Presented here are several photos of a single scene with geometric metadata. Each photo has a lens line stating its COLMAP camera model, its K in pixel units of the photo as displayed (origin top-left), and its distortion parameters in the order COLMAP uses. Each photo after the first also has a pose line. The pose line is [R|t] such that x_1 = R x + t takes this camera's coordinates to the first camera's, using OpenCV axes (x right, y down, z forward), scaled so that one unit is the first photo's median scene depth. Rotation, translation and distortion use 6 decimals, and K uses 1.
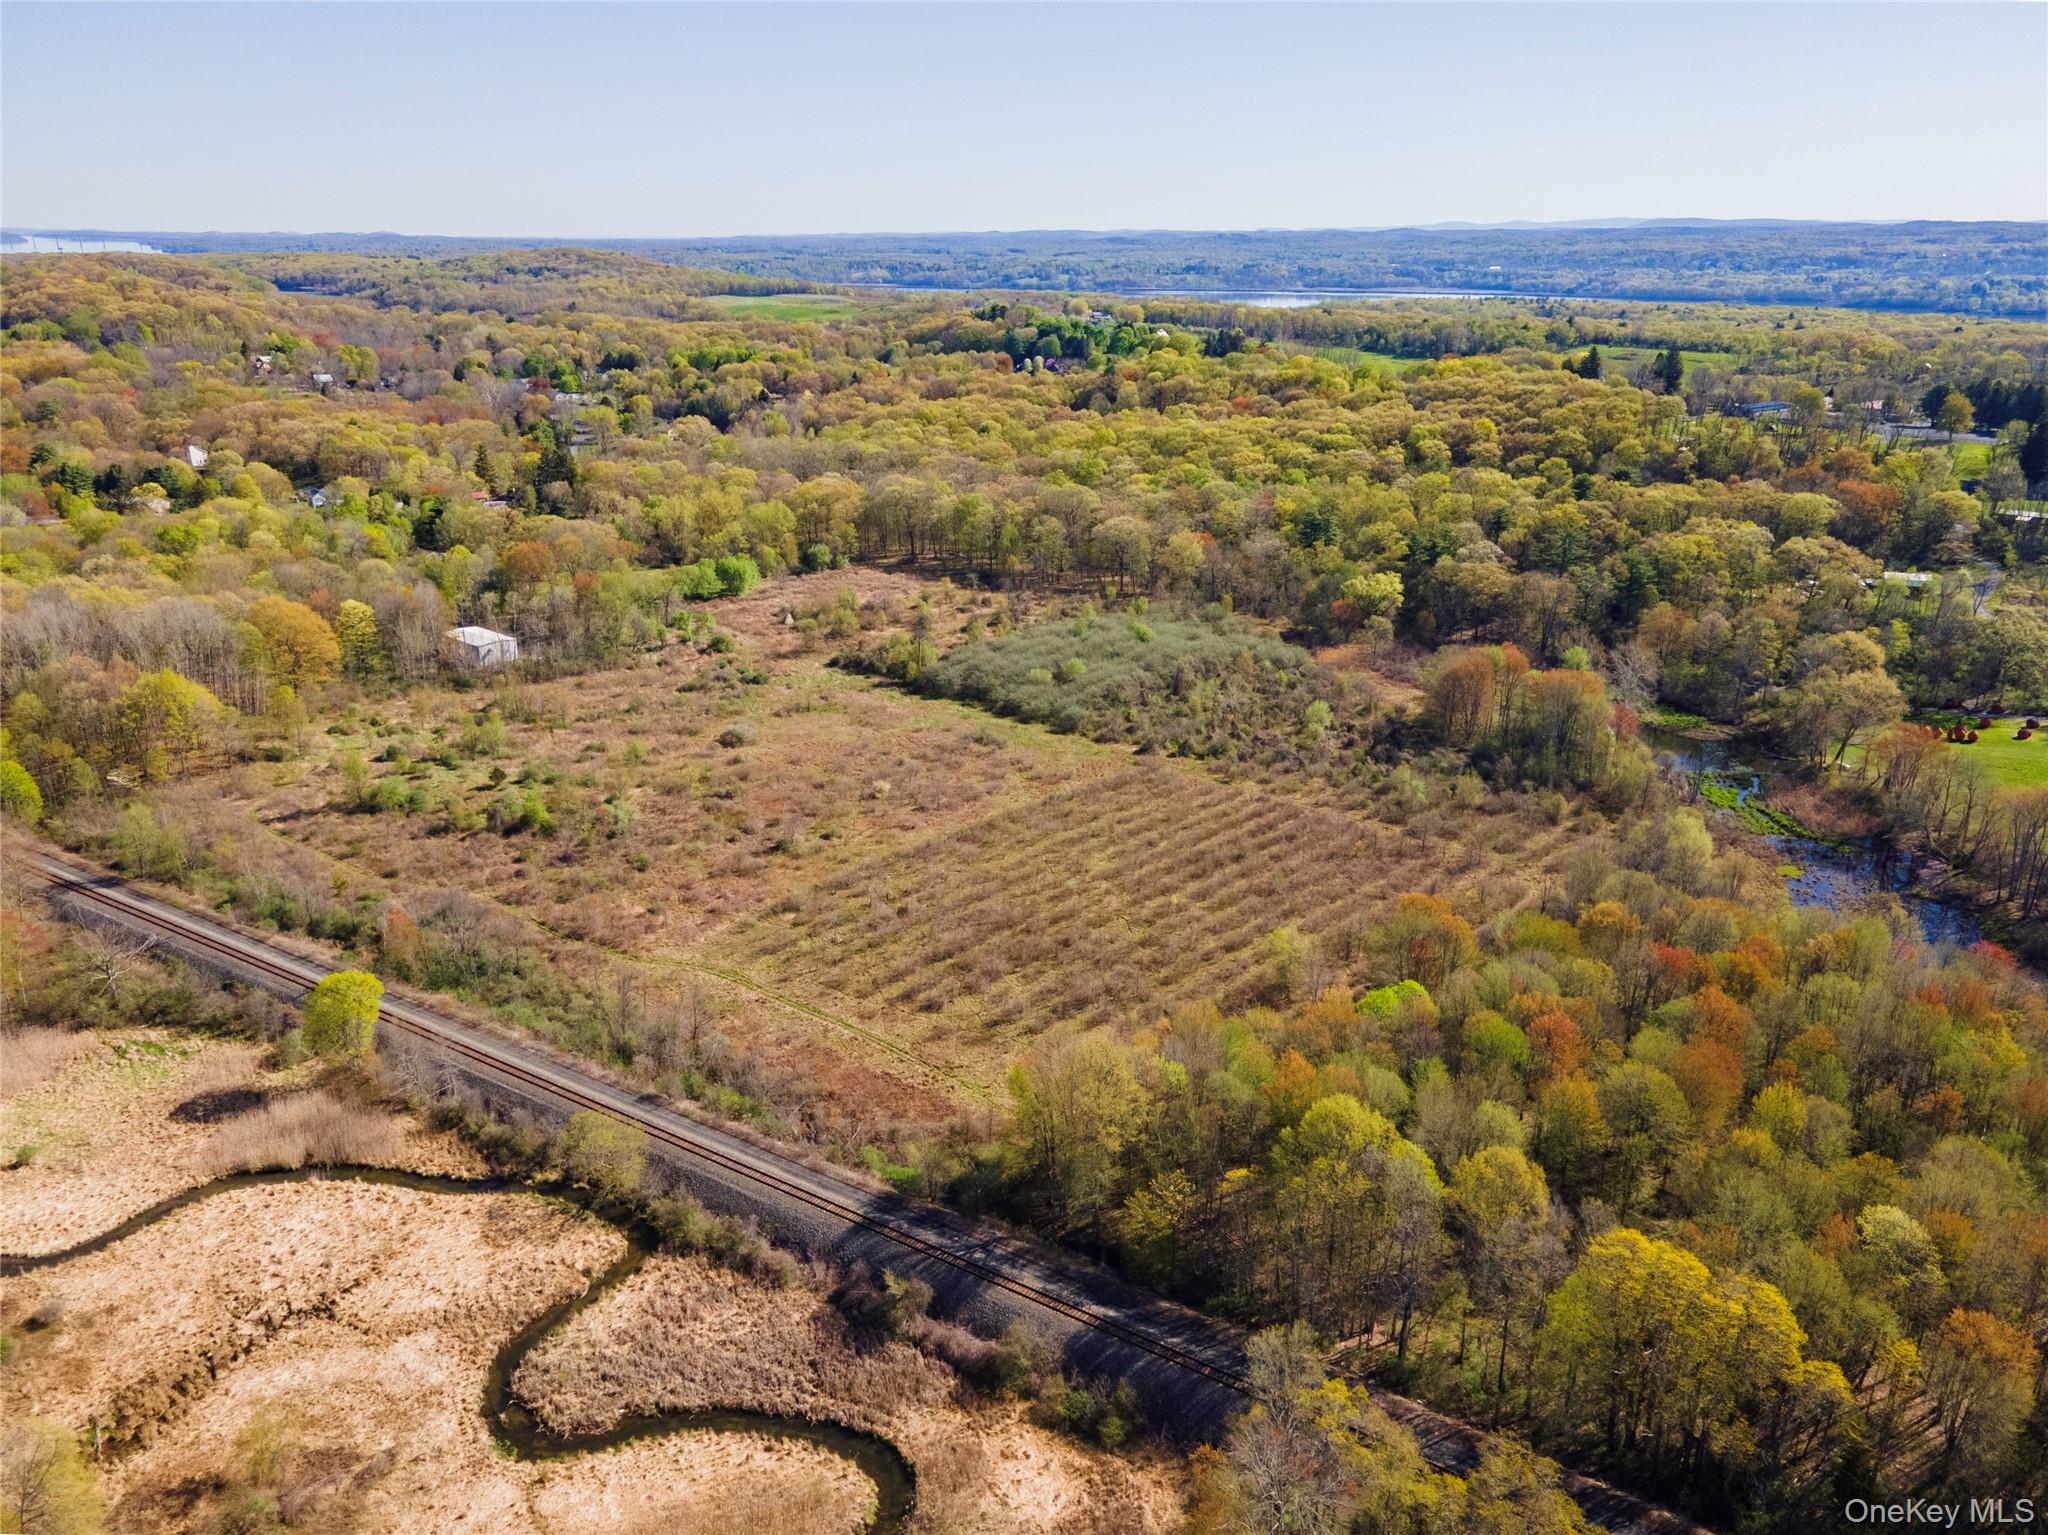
lens RADIAL K [[1577.4, 0, 1024.0], [0, 1577.4, 767.5], [0, 0, 1]] dist [-0.044579, 0.143213]
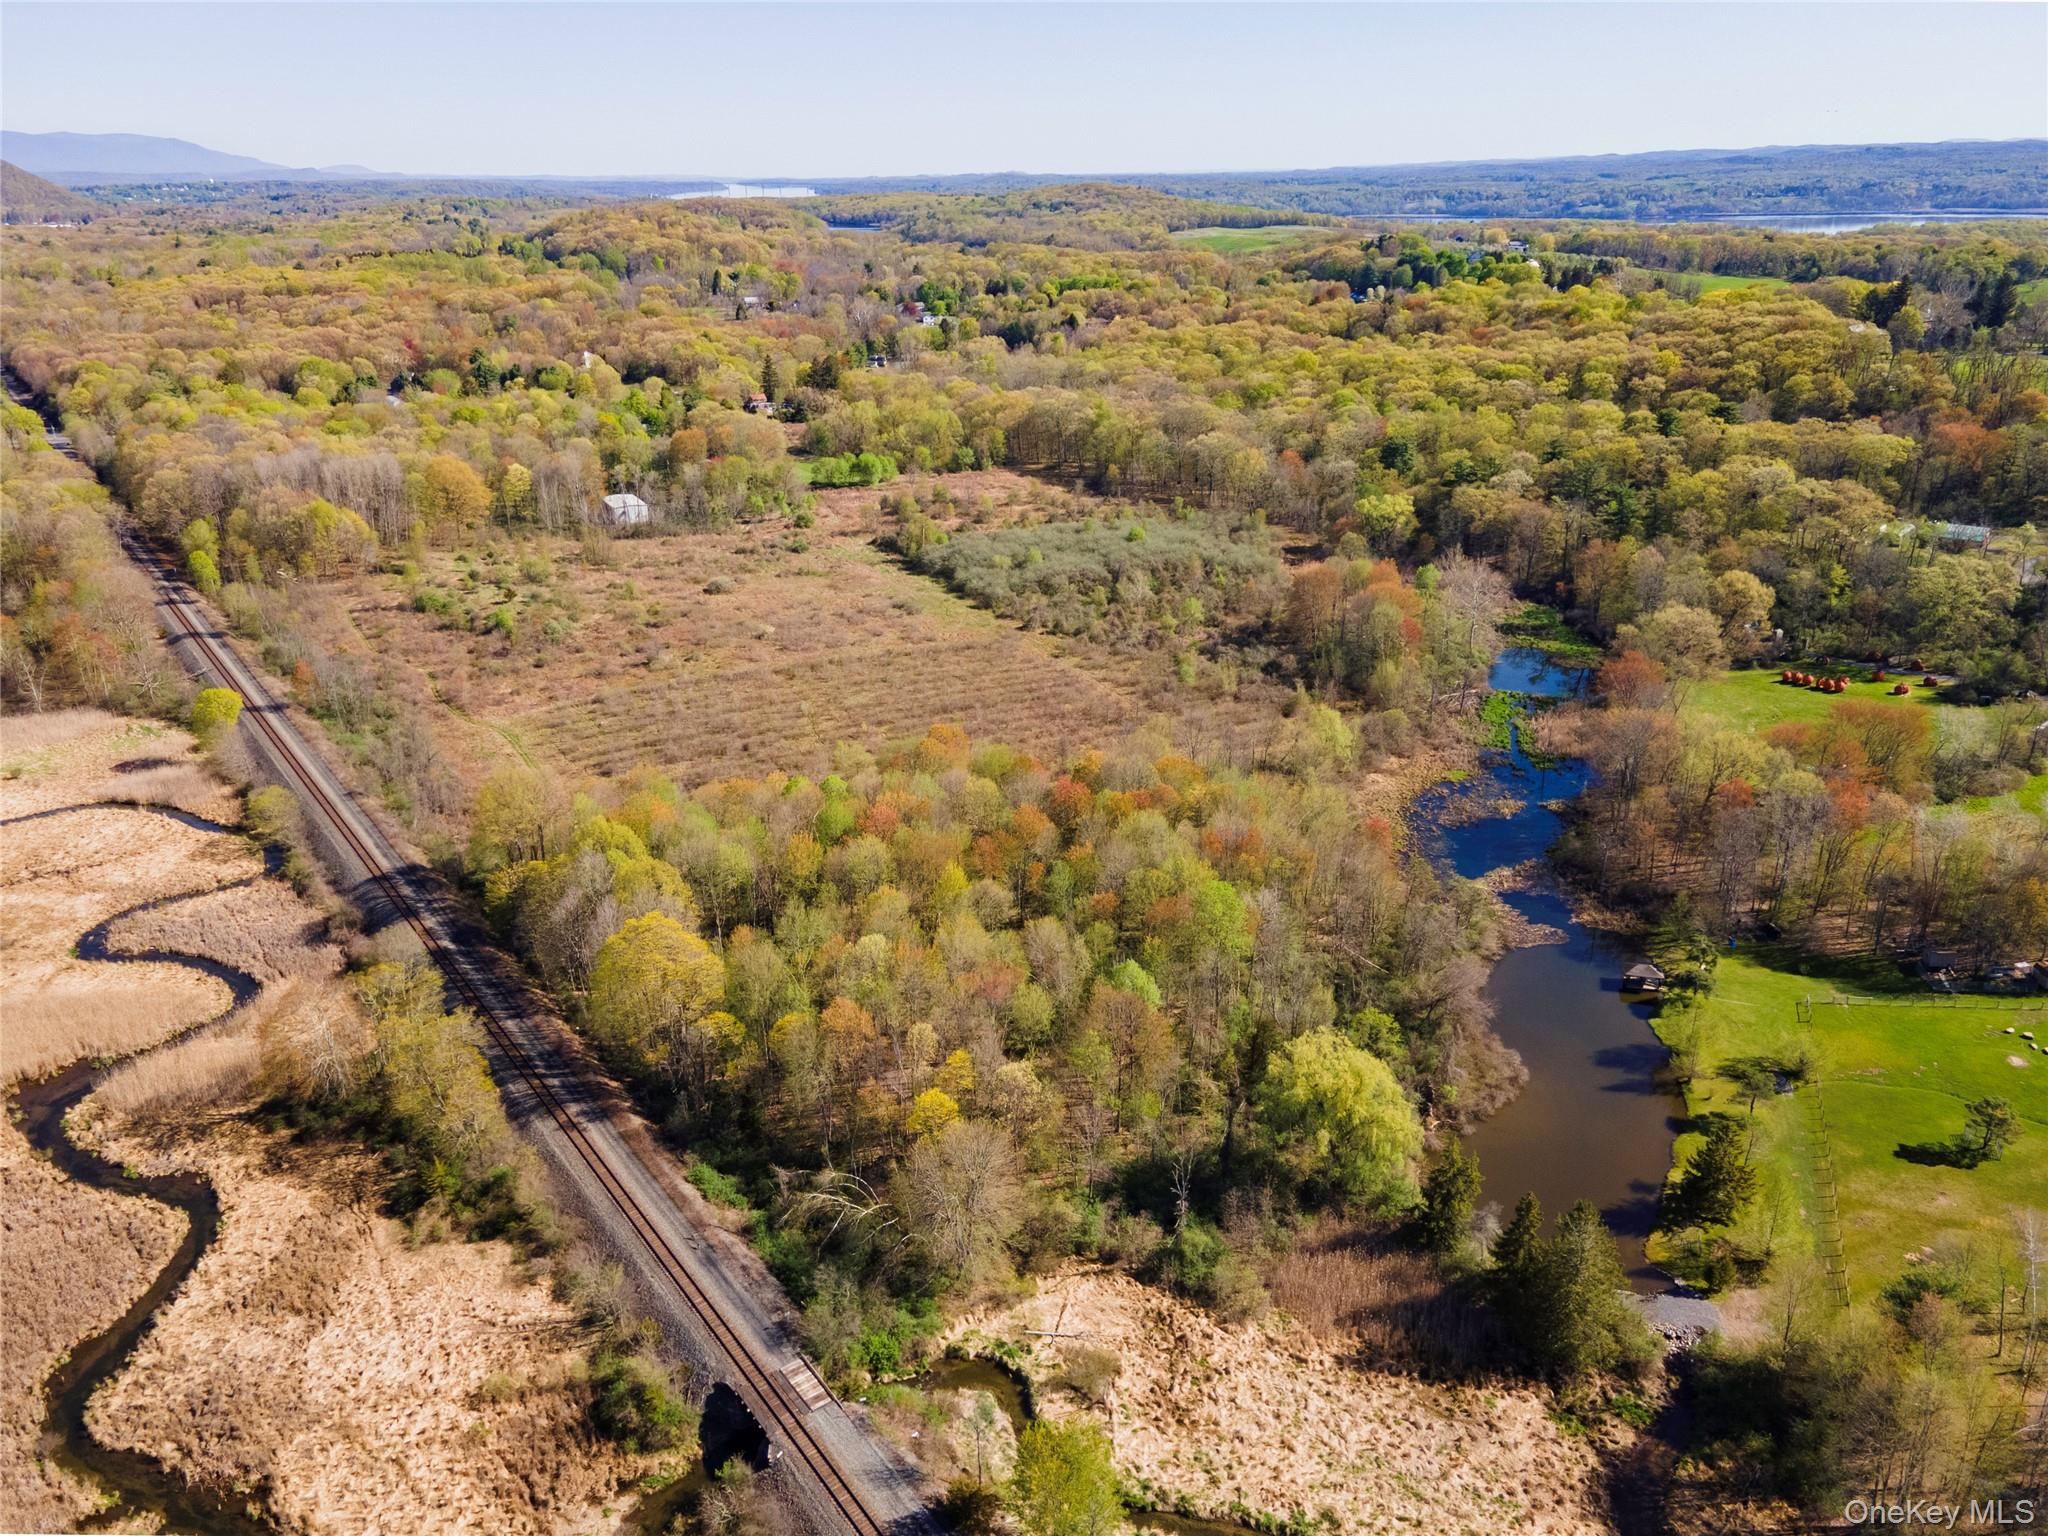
lens RADIAL K [[1548.1, 0, 1024.0], [0, 1548.1, 768.0], [0, 0, 1]] dist [0.047445, -0.001578]
pose [[0.927483, 0.118669, -0.354531, 0.453407], [-0.103886, 0.992746, 0.060520, 0.021385], [0.359141, -0.019300, 0.933084, -0.055537]]
